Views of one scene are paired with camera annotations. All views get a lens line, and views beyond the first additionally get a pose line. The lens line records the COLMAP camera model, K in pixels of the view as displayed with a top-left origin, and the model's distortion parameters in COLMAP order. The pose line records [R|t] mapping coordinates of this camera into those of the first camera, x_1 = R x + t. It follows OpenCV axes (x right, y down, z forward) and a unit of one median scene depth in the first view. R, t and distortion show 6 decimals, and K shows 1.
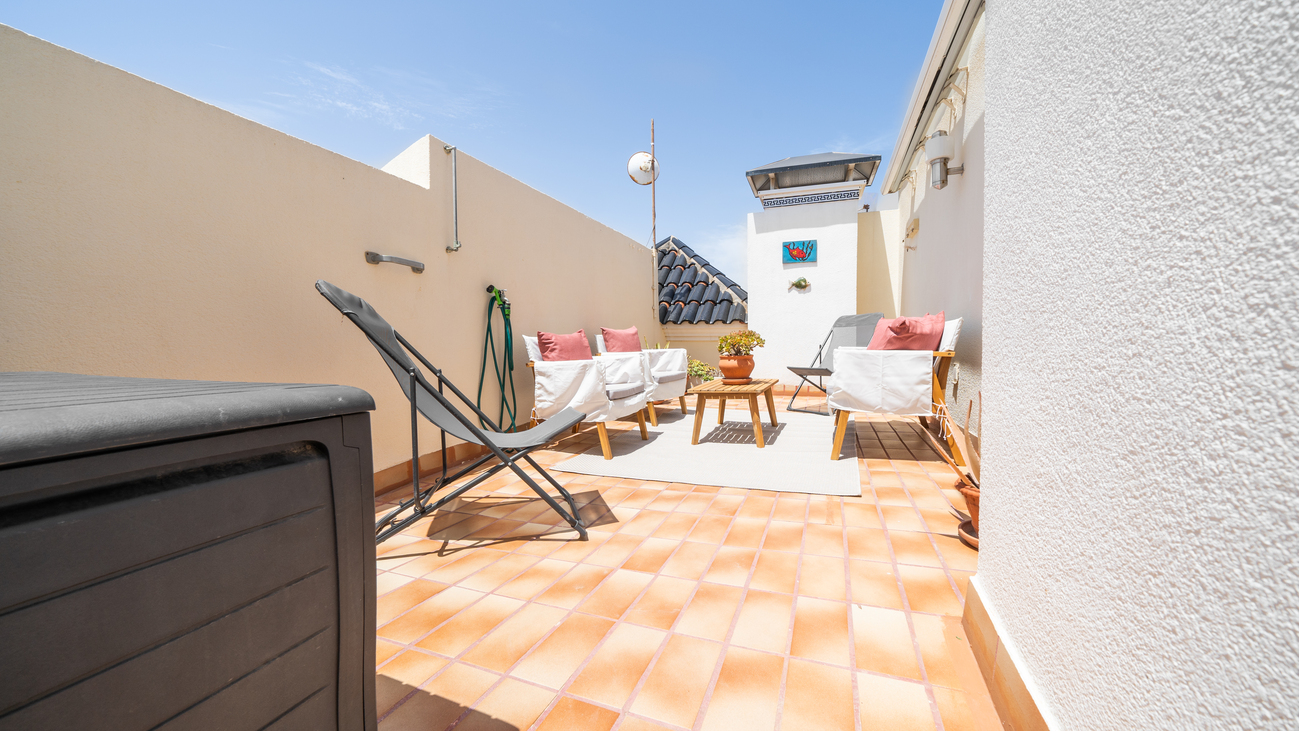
lens RADIAL K [[429.8, 0, 646.3], [0, 429.8, 349.7], [0, 0, 1]] dist [-0.012381, -0.000651]
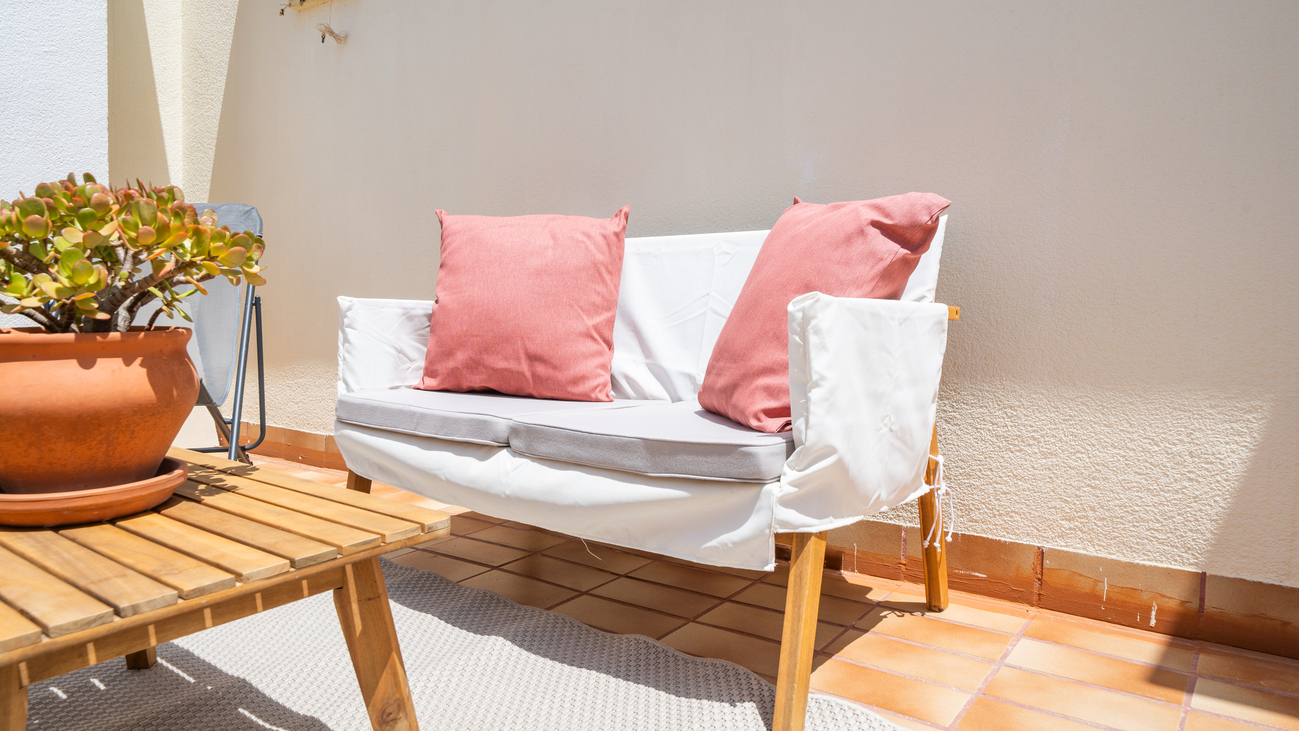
lens RADIAL K [[864.2, 0, 638.1], [0, 864.2, 365.9], [0, 0, 1]] dist [-0.006101, -0.000383]
pose [[0.265439, -0.051009, 0.962777, -0.040706], [0.006501, 0.998671, 0.051118, 0.009712], [-0.964106, -0.007310, 0.265418, 0.649913]]
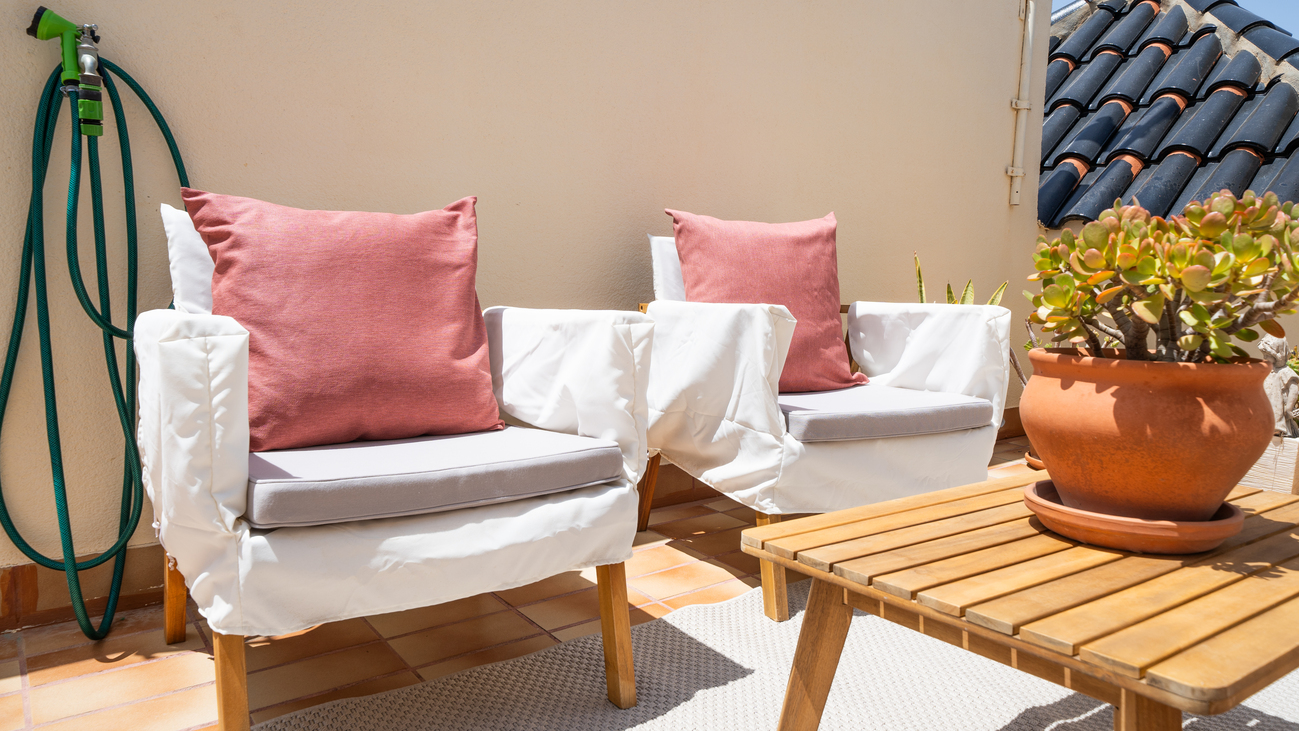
lens RADIAL K [[864.2, 0, 649.8], [0, 864.2, 354.0], [0, 0, 1]] dist [-0.006101, -0.000383]
pose [[0.859364, 0.091250, -0.503157, 0.194841], [-0.060054, 0.995150, 0.077906, -0.001917], [0.507826, -0.036733, 0.860676, 0.576742]]
